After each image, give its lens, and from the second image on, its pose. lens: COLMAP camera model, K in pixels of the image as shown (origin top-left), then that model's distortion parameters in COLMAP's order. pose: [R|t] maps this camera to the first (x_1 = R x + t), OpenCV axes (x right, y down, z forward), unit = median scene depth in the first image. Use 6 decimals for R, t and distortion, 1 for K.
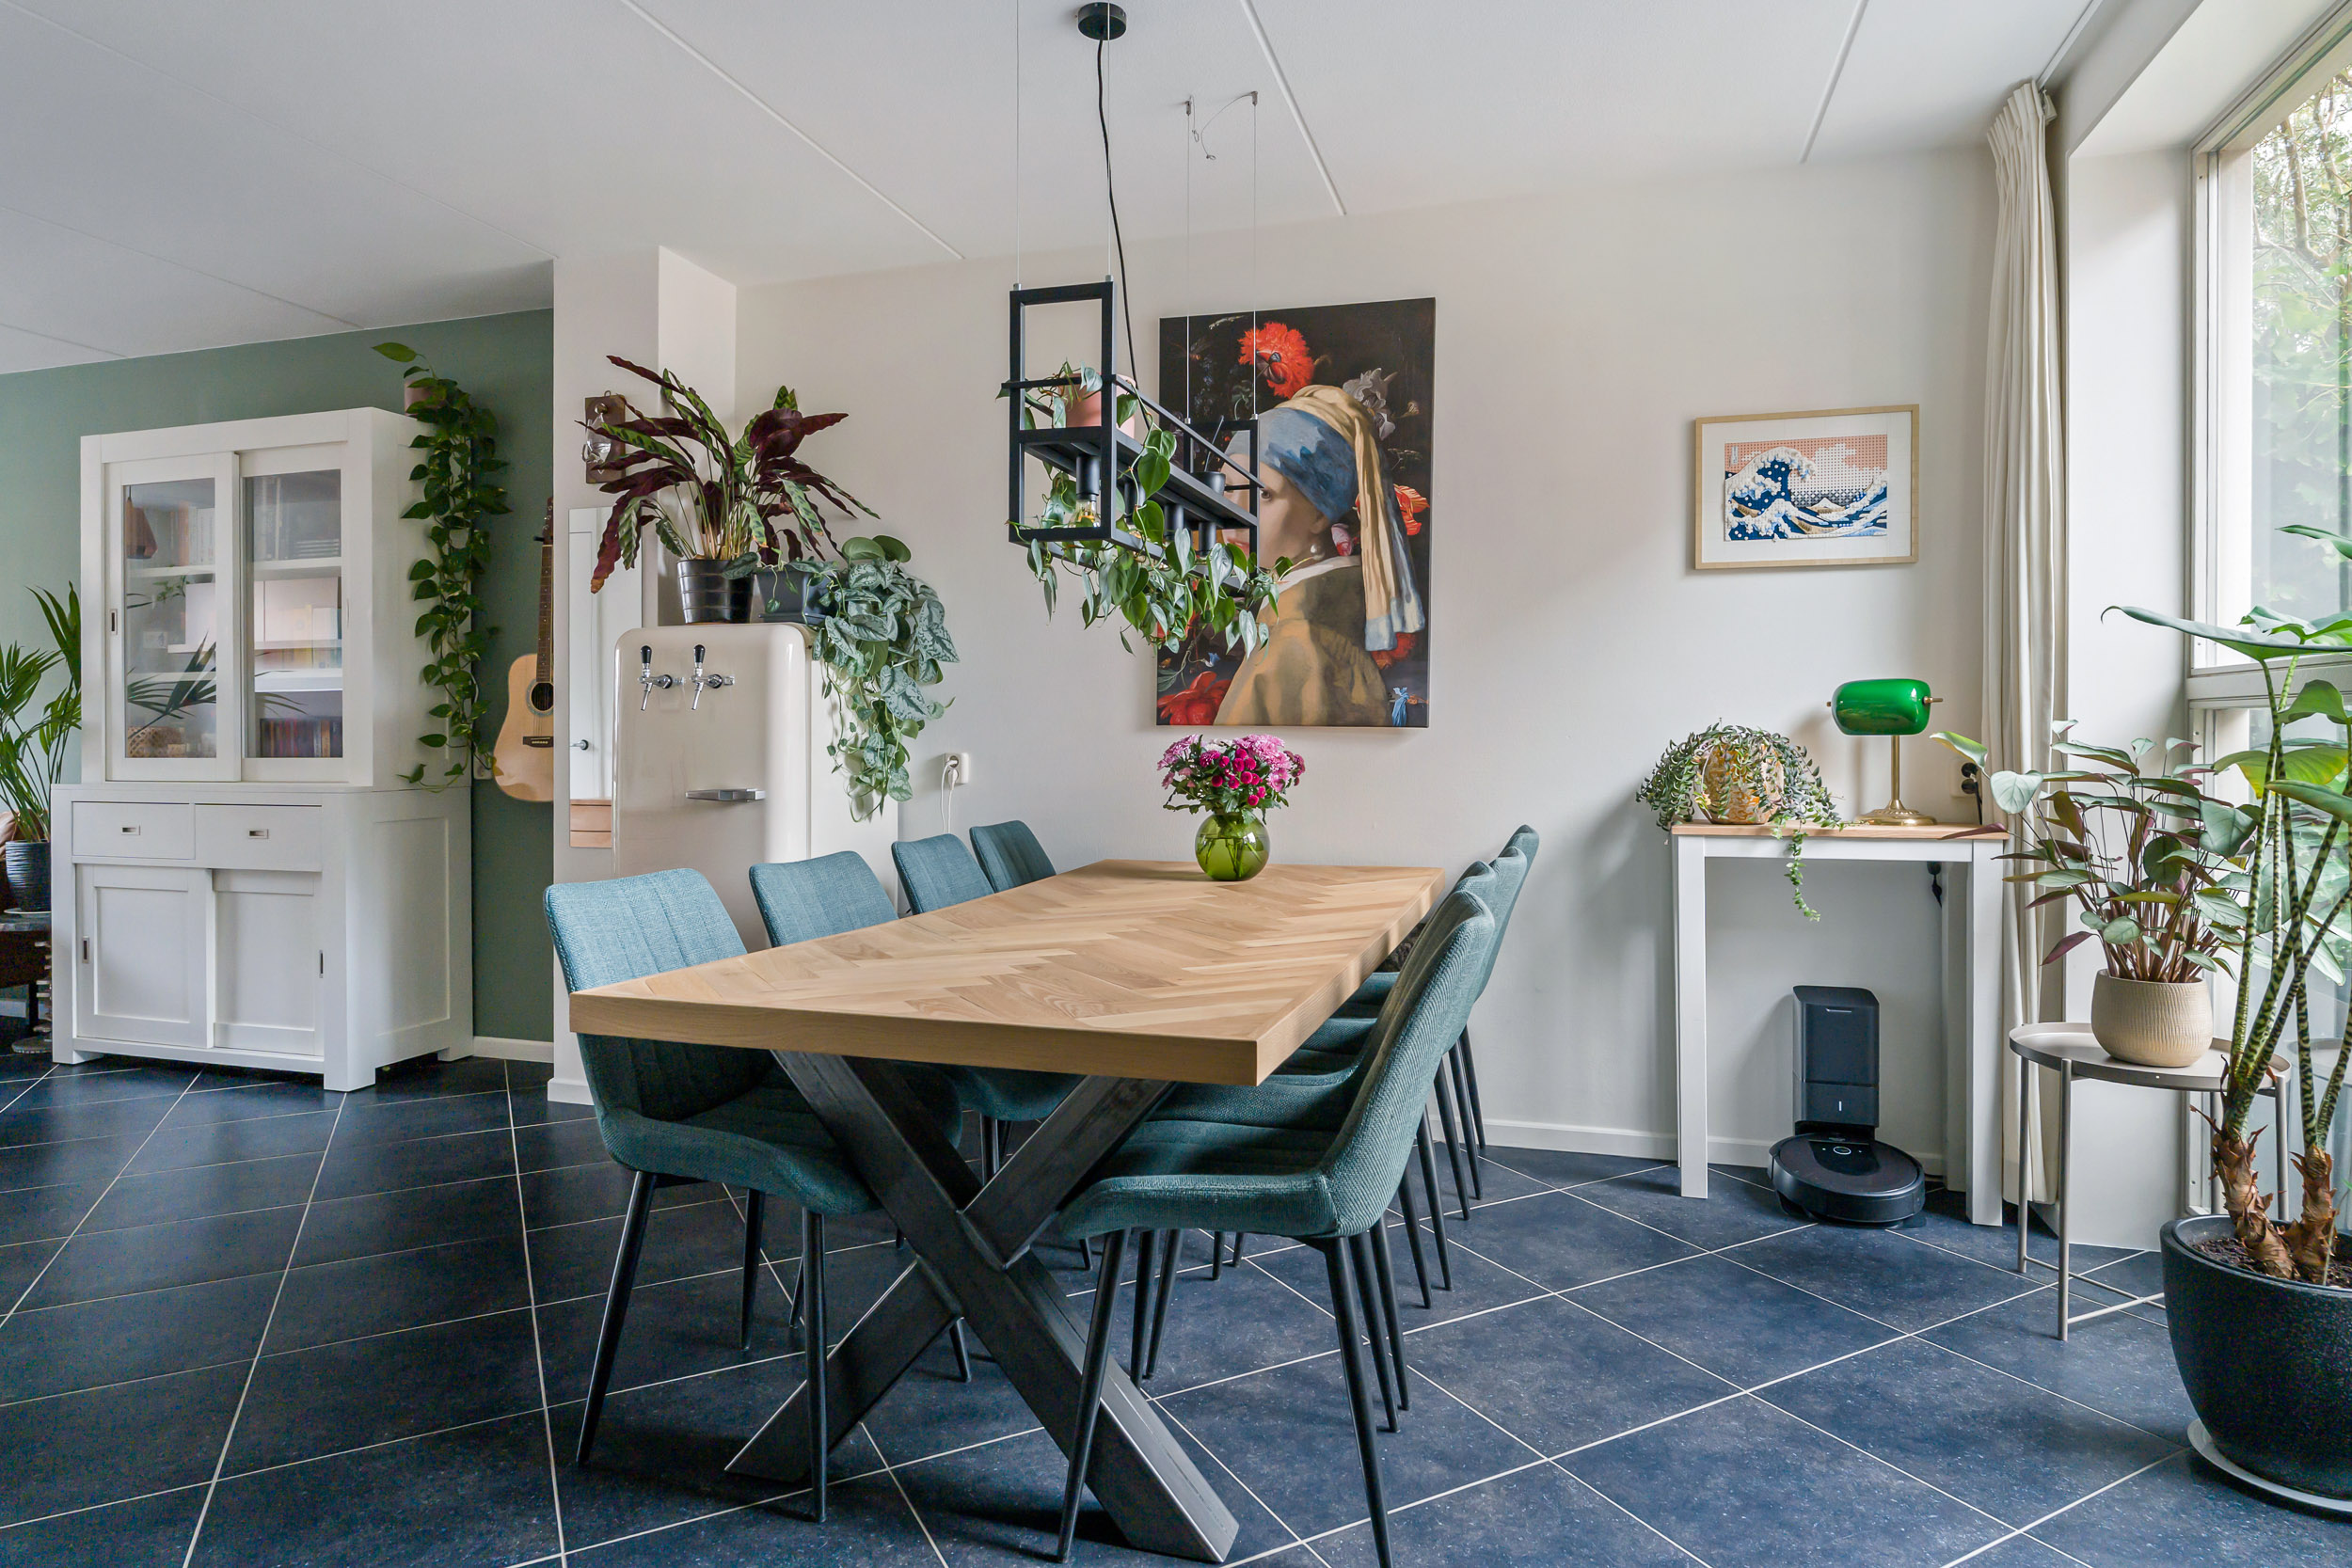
lens RADIAL K [[1352.2, 0, 1175.0], [0, 1352.2, 744.1], [0, 0, 1]] dist [-0.003784, -0.000348]
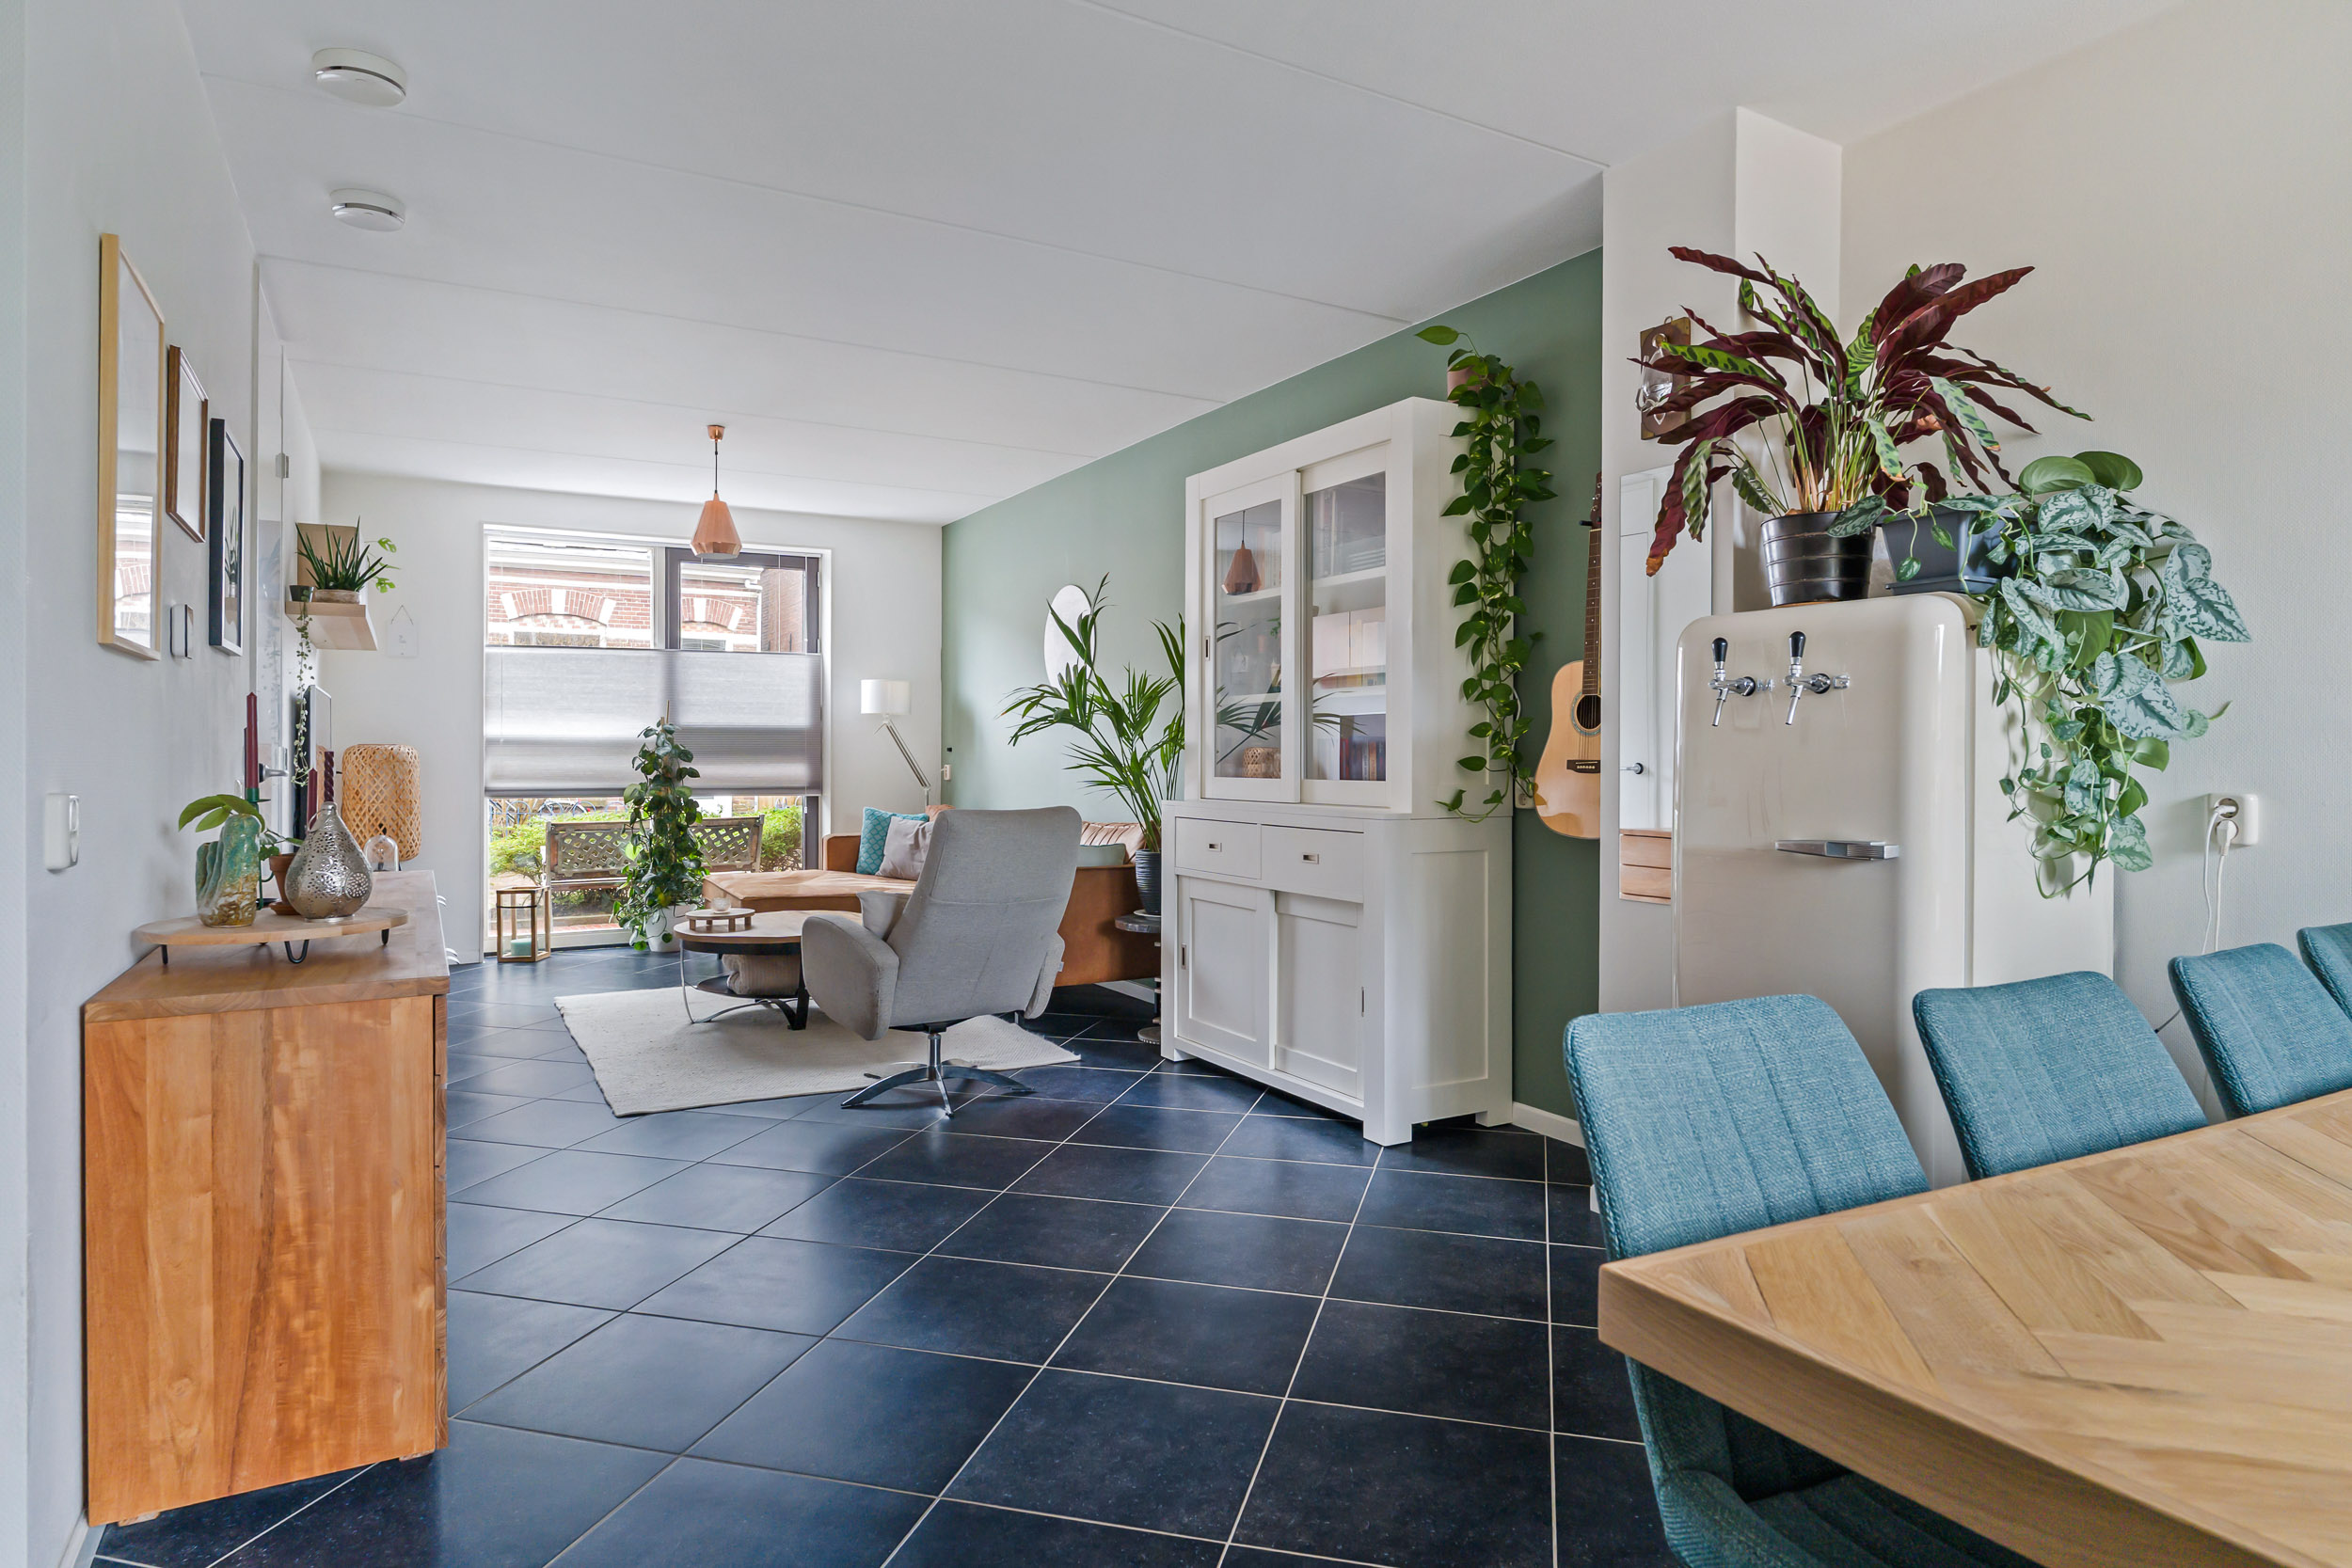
lens RADIAL K [[1352.2, 0, 1175.0], [0, 1352.2, 744.1], [0, 0, 1]] dist [-0.003784, -0.000348]
pose [[0.735736, 0.000029, -0.677268, -0.102935], [-0.009944, 0.999893, -0.010759, -0.004424], [0.677195, 0.014651, 0.735658, 0.240733]]
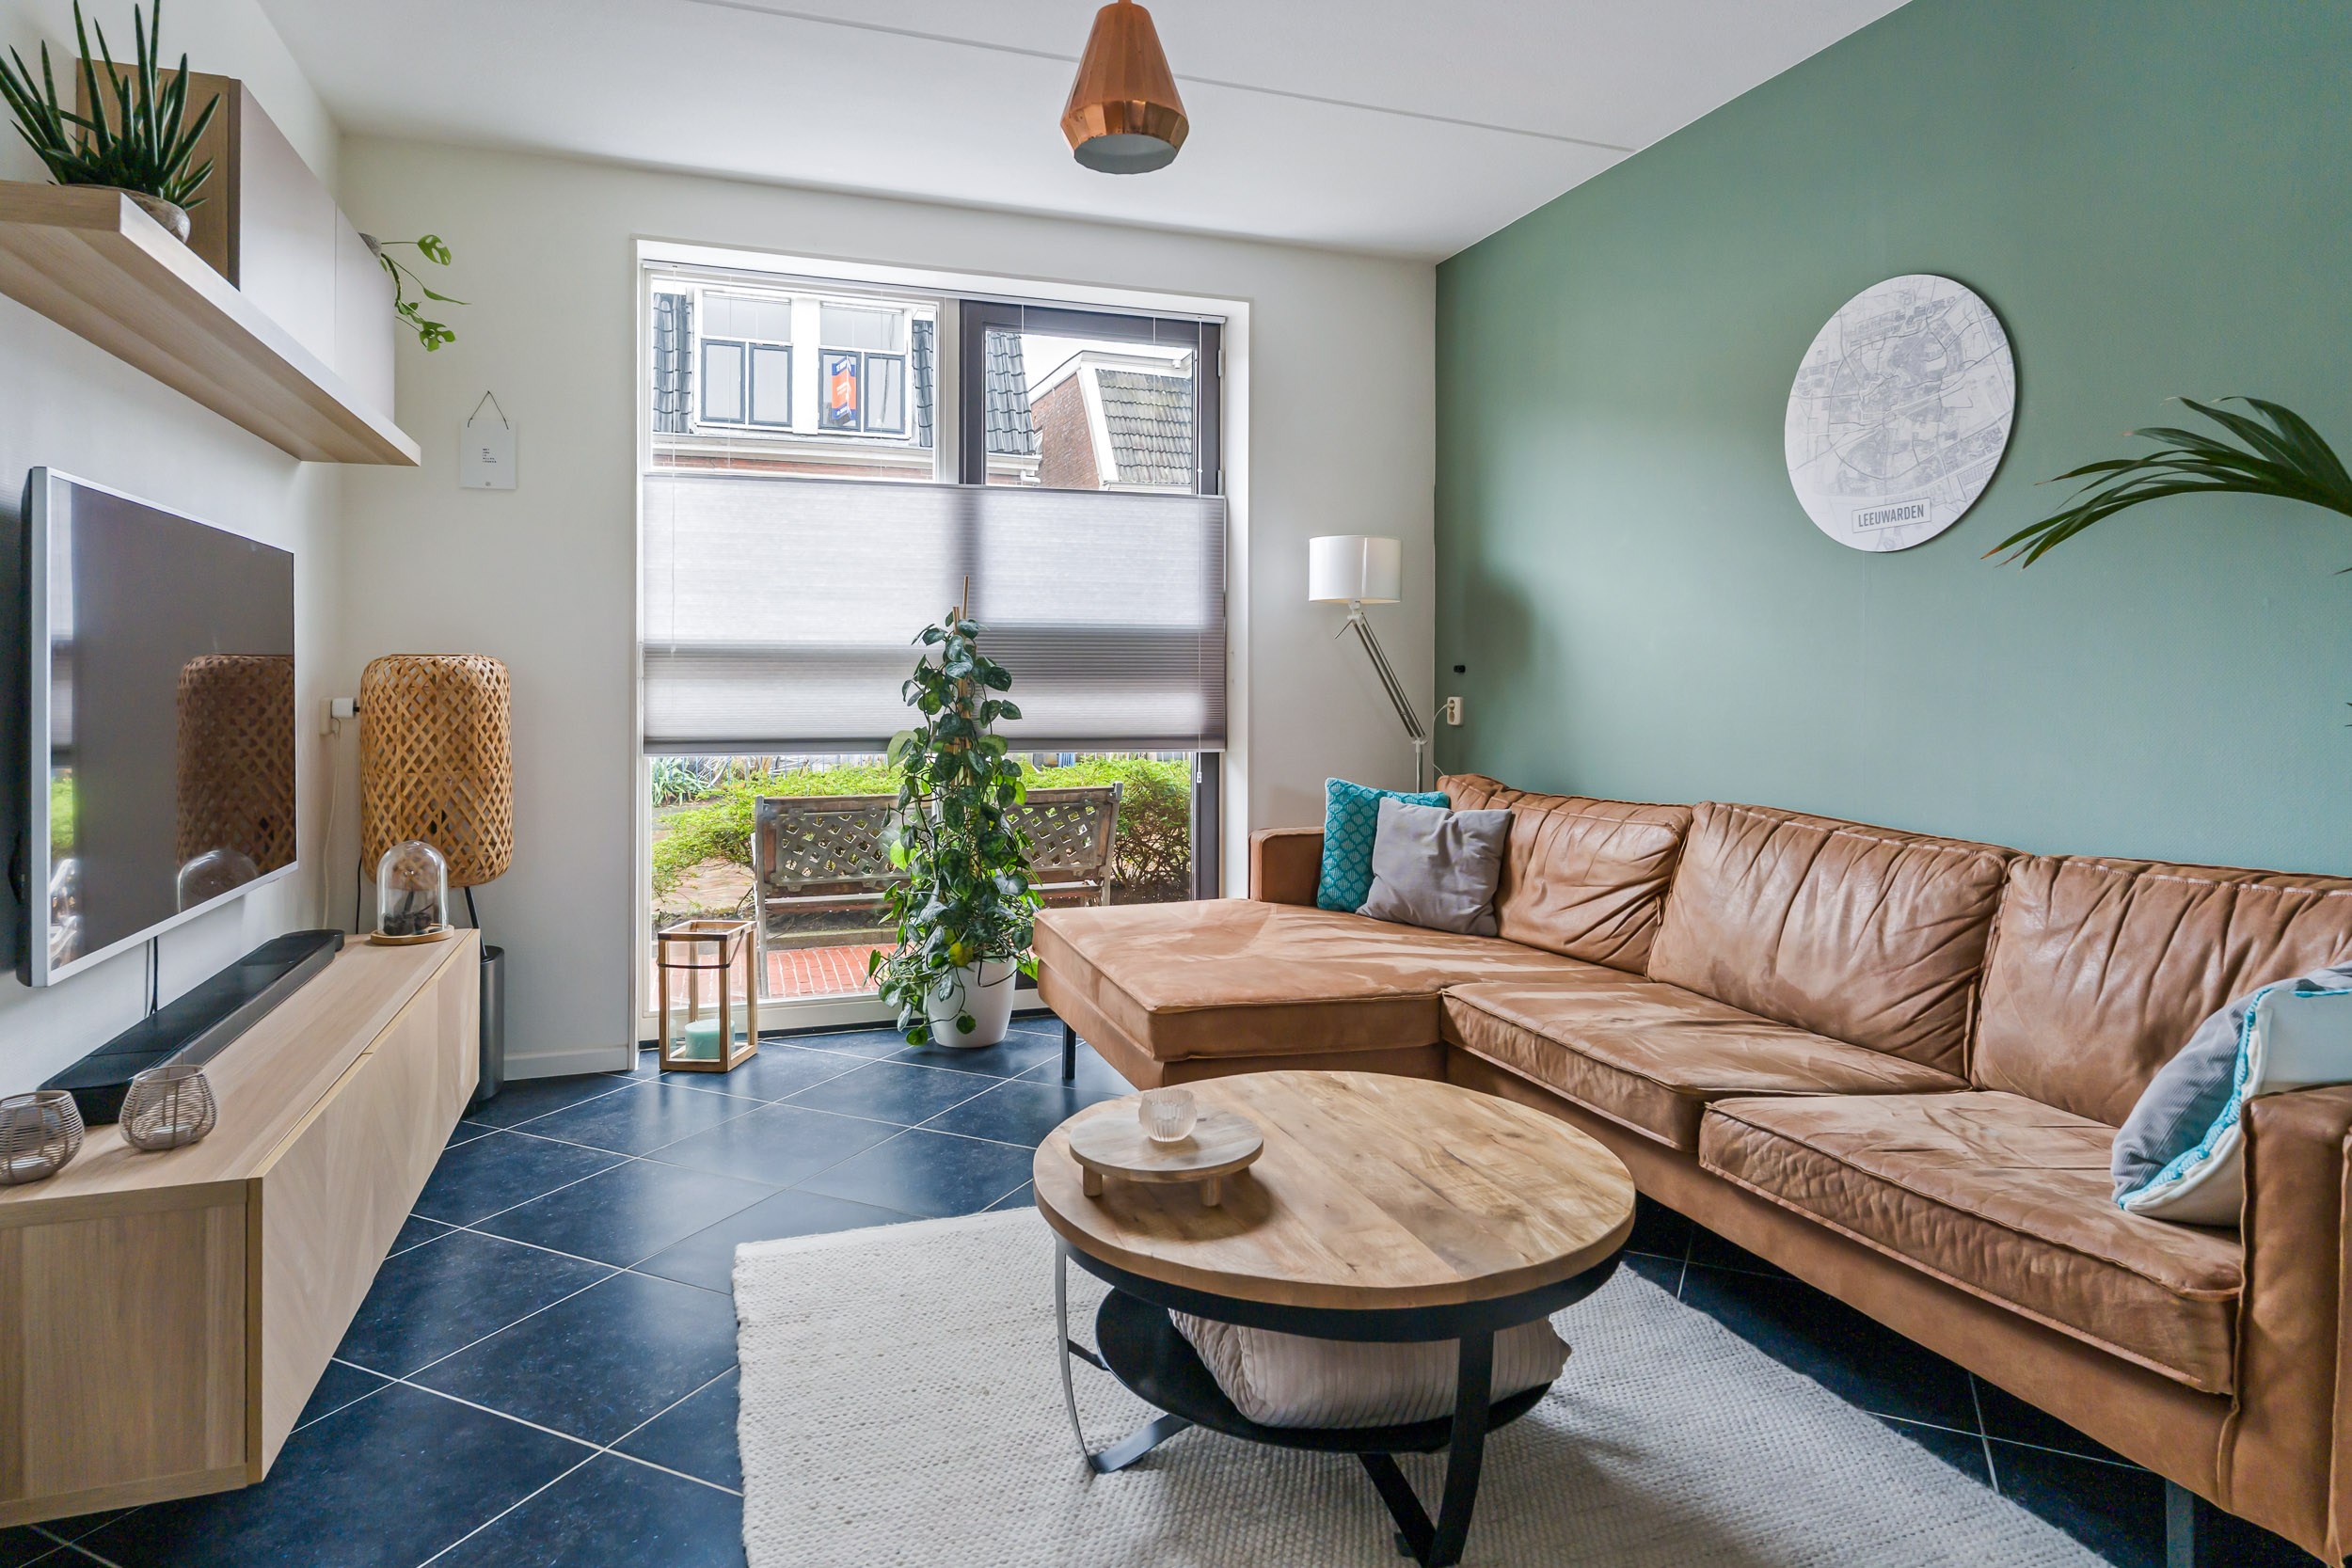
lens RADIAL K [[1359.4, 0, 1180.1], [0, 1359.4, 668.6], [0, 0, 1]] dist [-0.000575, 0.000842]
pose [[0.611035, 0.001445, -0.791602, -1.031033], [-0.012656, 0.999888, -0.007943, -0.002804], [0.791503, 0.014872, 0.610985, 0.669717]]
